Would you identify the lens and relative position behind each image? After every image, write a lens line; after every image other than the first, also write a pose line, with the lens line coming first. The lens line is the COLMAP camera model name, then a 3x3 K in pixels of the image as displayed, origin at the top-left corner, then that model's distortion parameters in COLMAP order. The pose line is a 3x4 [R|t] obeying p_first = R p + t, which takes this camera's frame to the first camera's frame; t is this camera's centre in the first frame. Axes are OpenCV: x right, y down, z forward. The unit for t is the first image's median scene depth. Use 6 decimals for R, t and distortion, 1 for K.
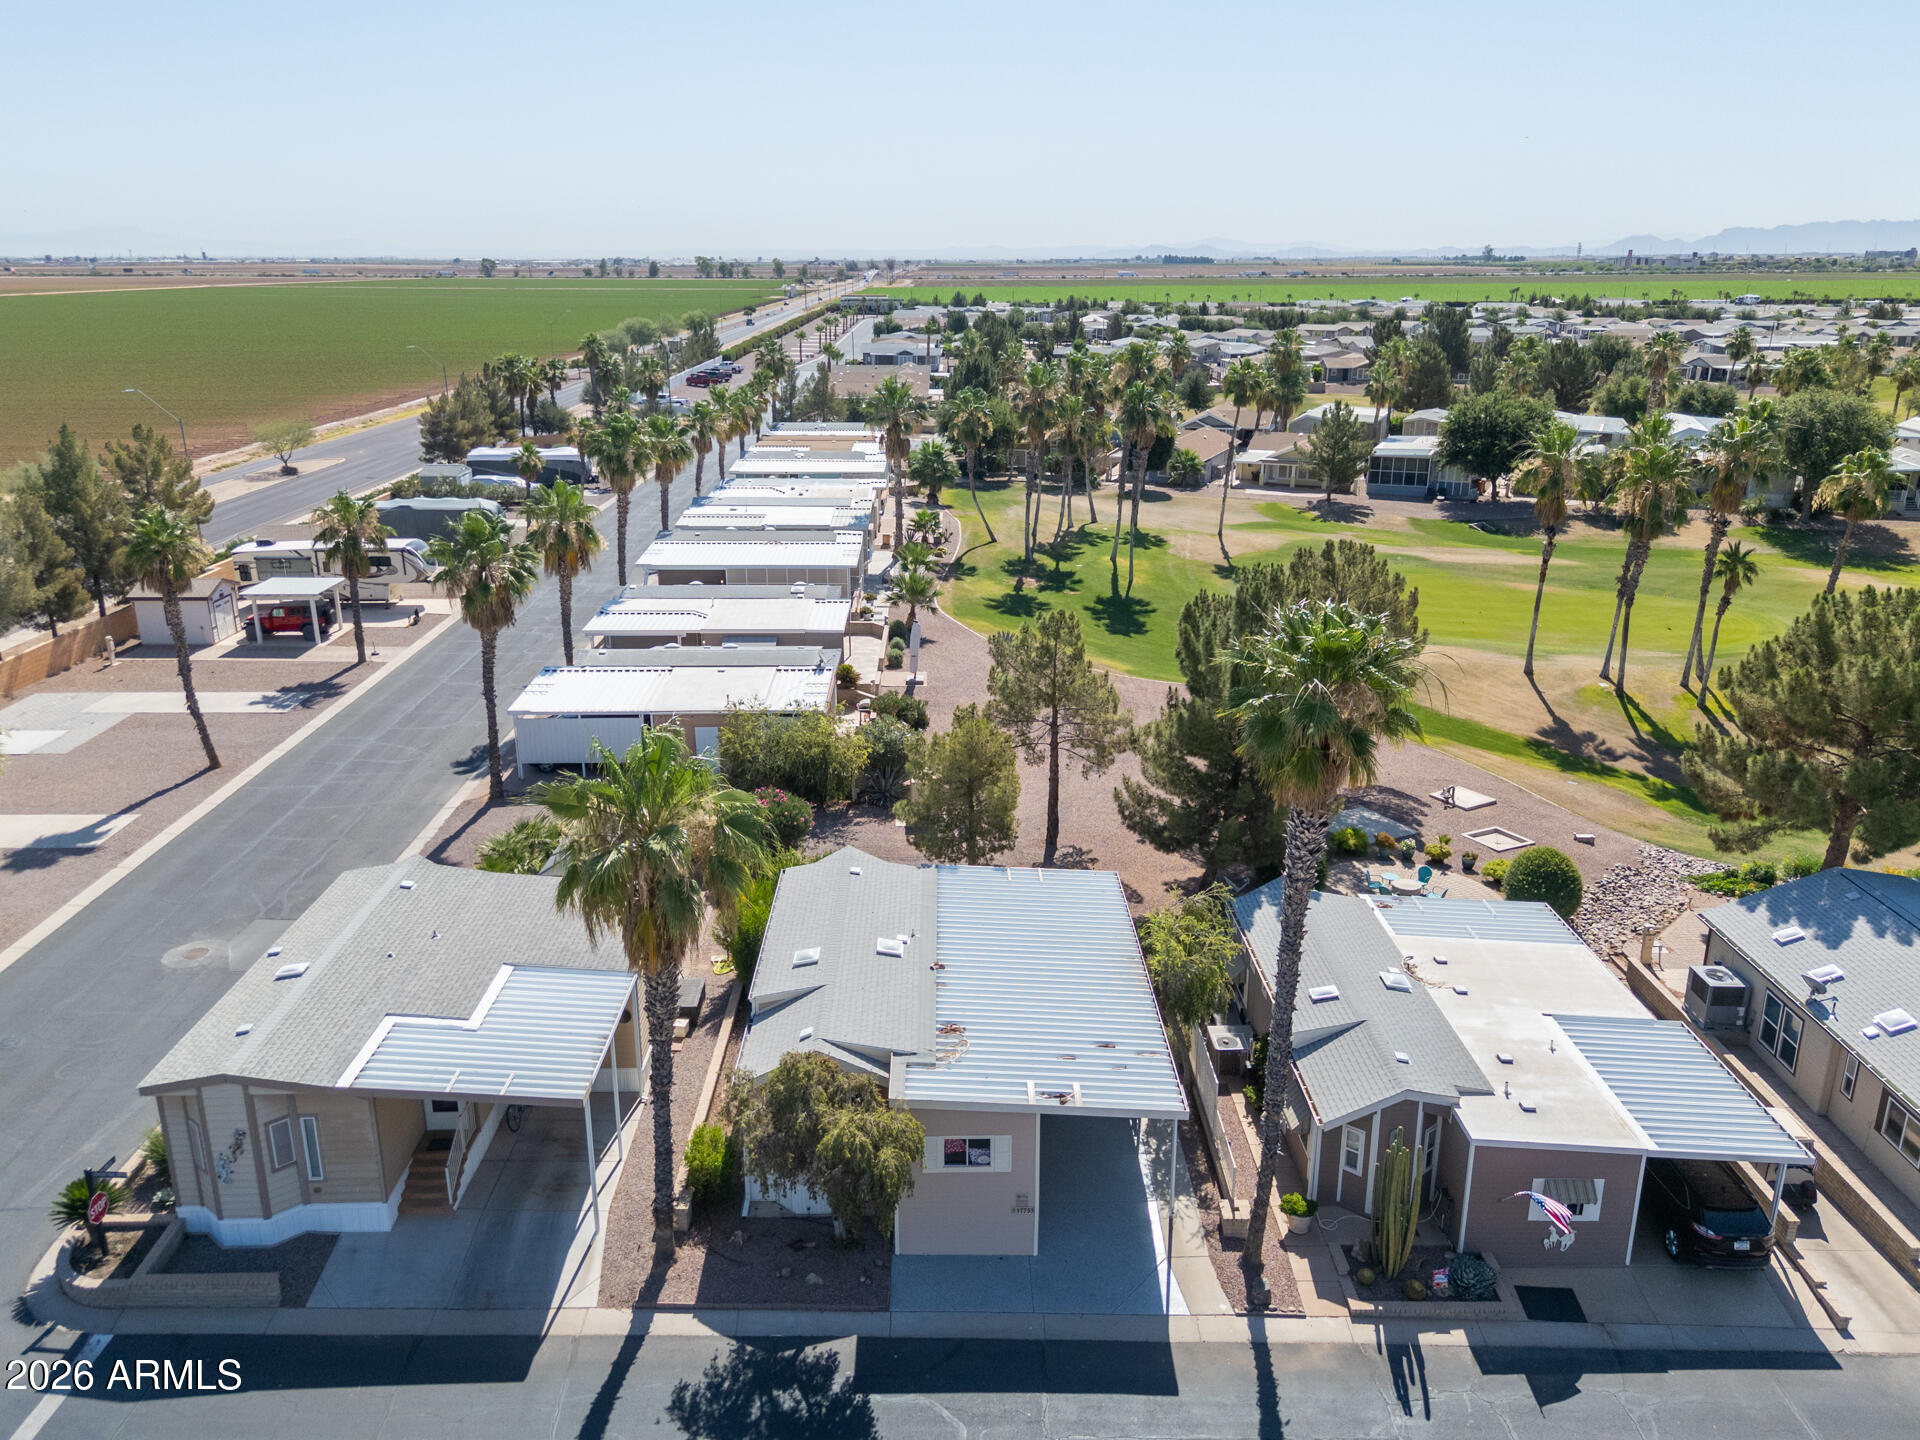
lens RADIAL K [[1413.7, 0, 962.5], [0, 1413.7, 729.9], [0, 0, 1]] dist [0.070514, -0.065414]
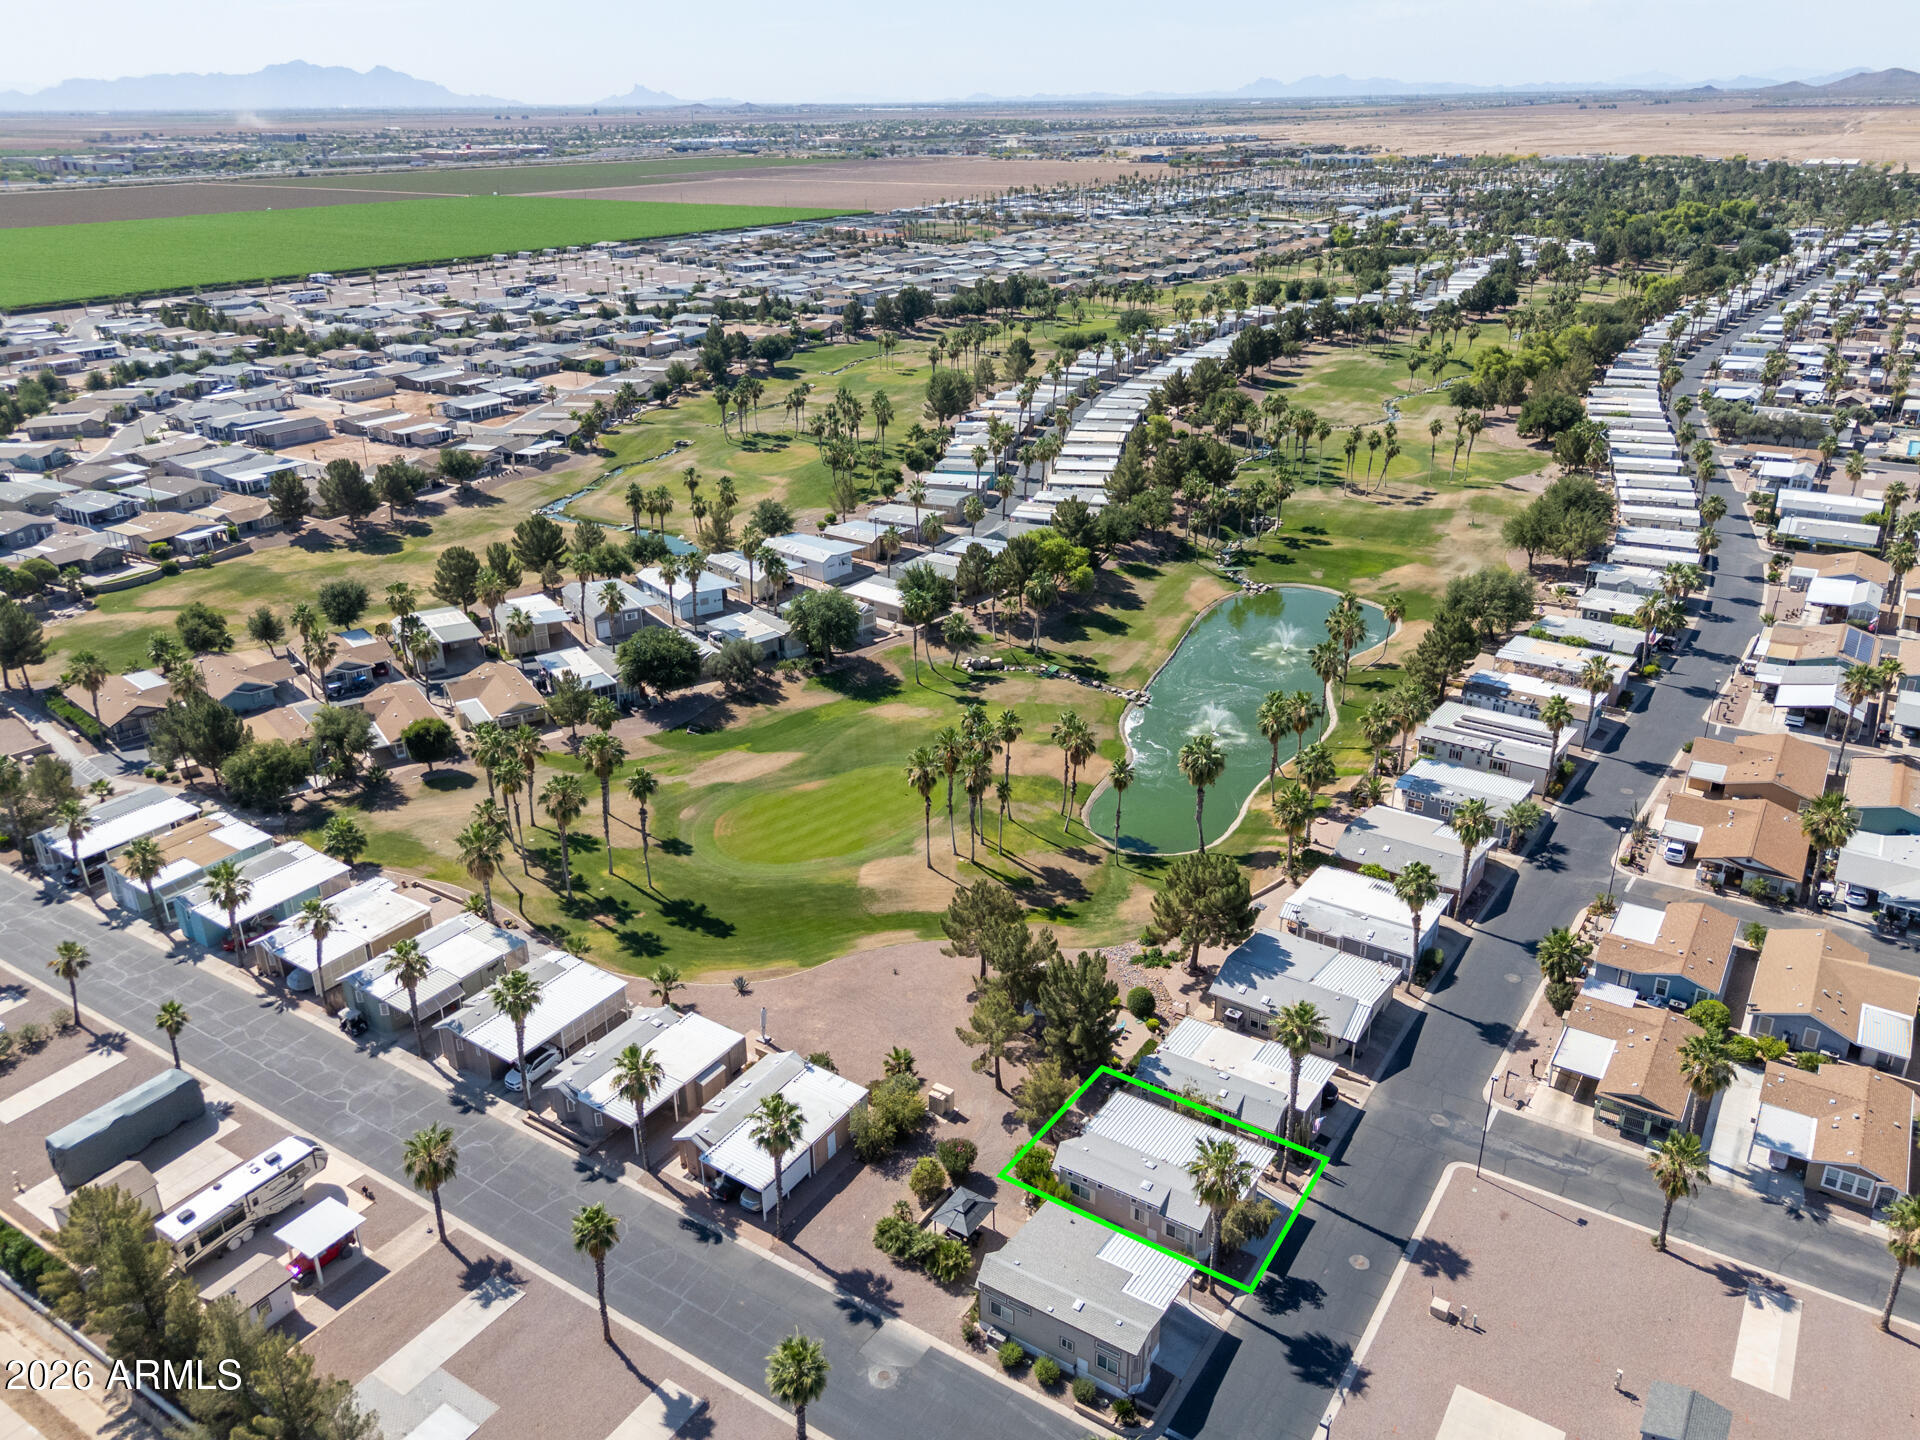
lens RADIAL K [[1413.7, 0, 960.9], [0, 1413.7, 716.6], [0, 0, 1]] dist [0.070514, -0.065414]
pose [[0.555224, -0.335778, 0.760907, -1.826186], [0.272810, 0.937790, 0.214768, -1.194321], [-0.785685, 0.088339, 0.612287, -0.409450]]
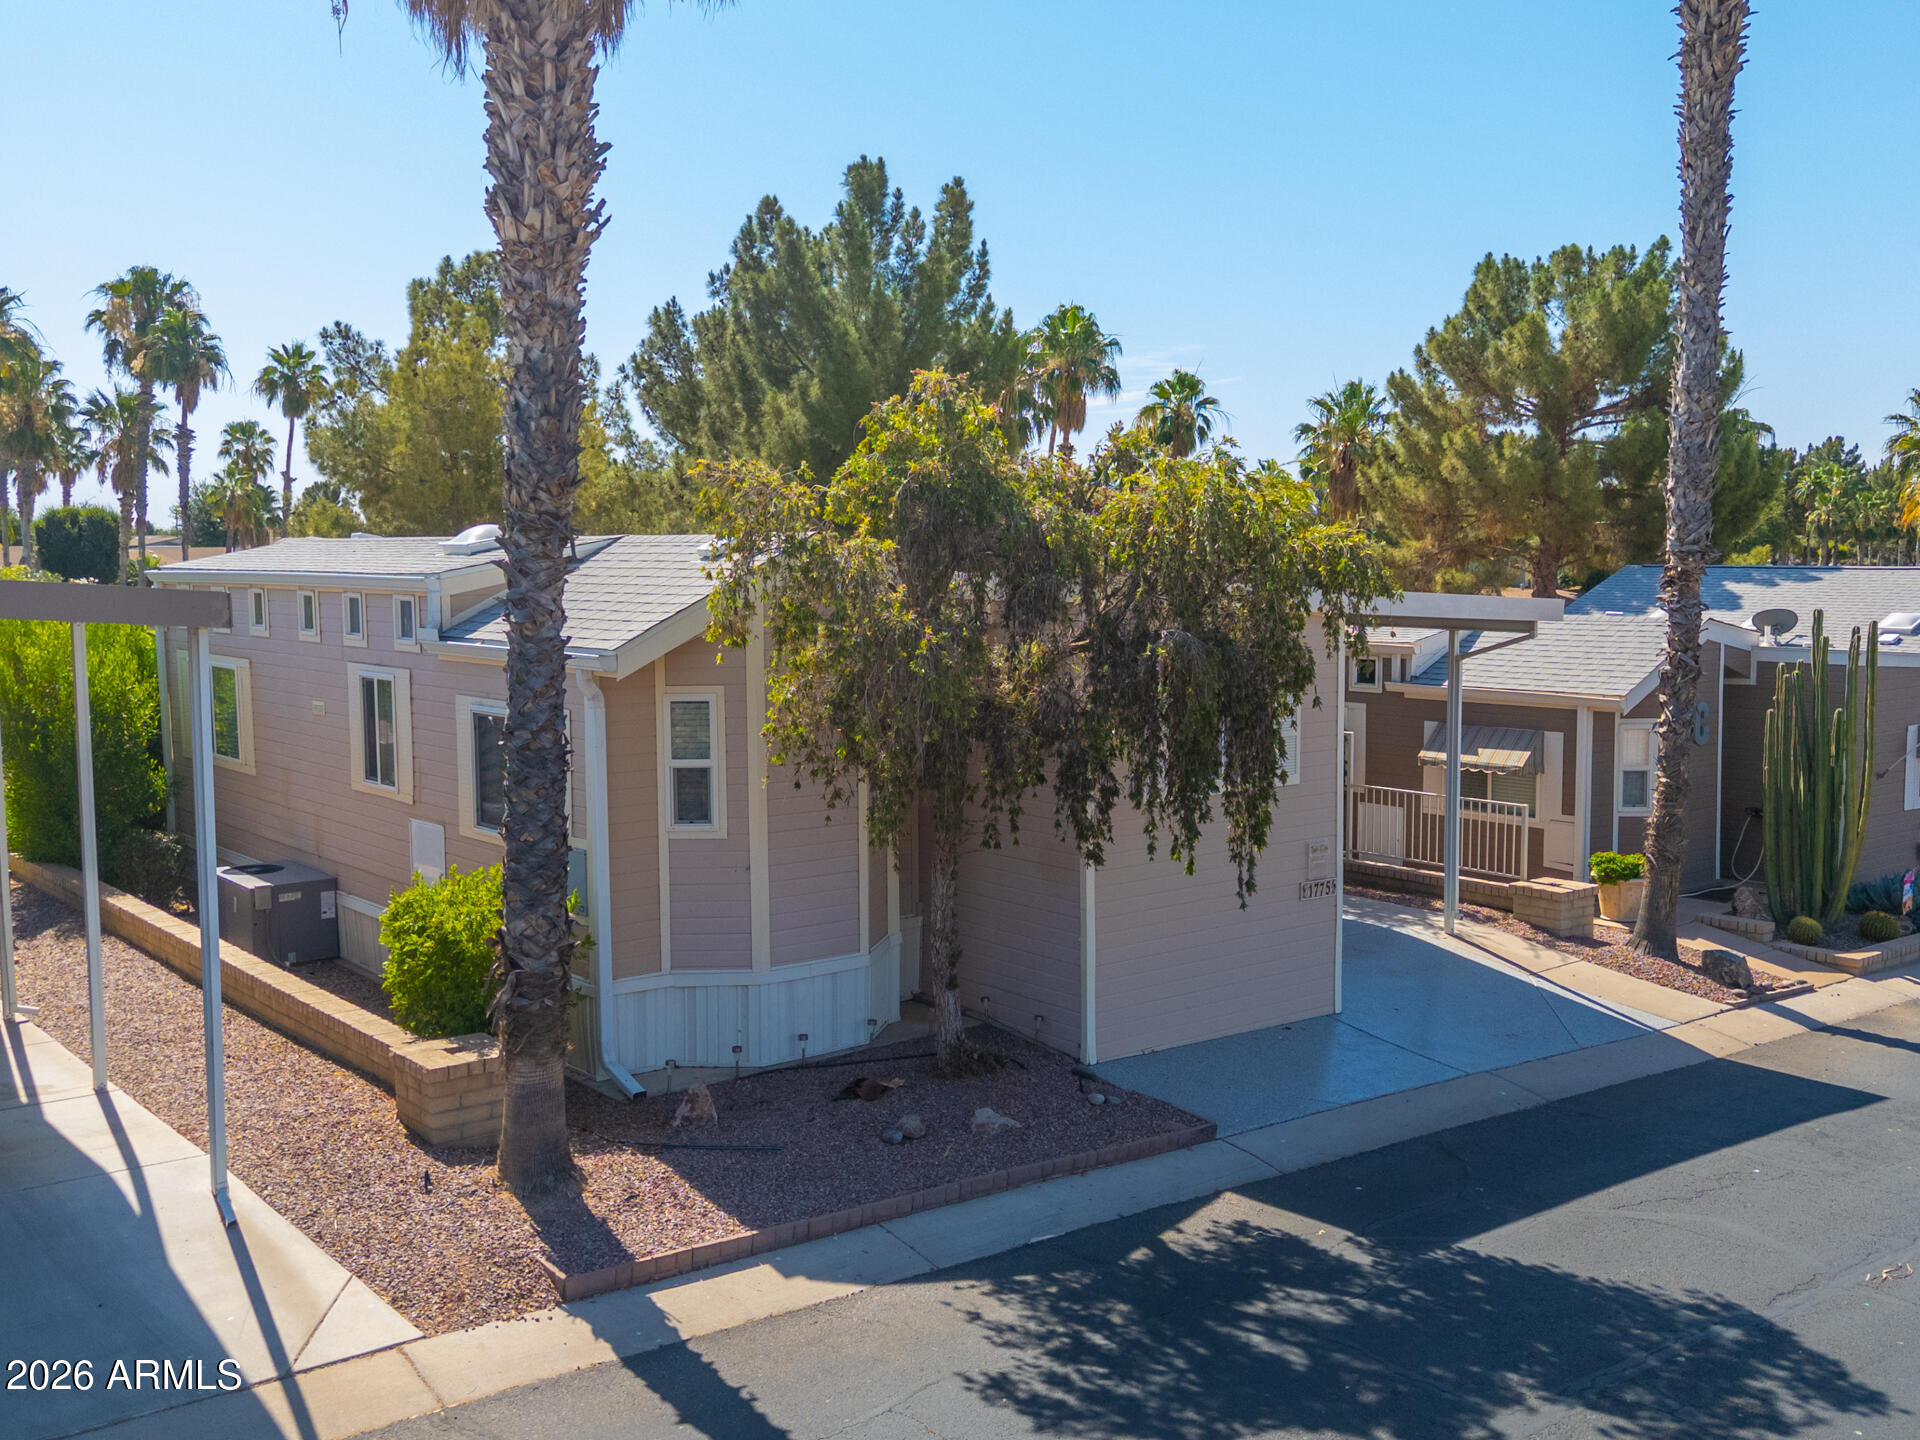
lens RADIAL K [[1897.6, 0, 988.3], [0, 1897.6, 727.5], [0, 0, 1]] dist [0.042293, 0.000000]
pose [[0.780701, -0.068208, 0.621172, -0.283621], [0.203456, 0.967609, -0.149458, 0.272285], [-0.590857, 0.243063, 0.769290, 0.482252]]
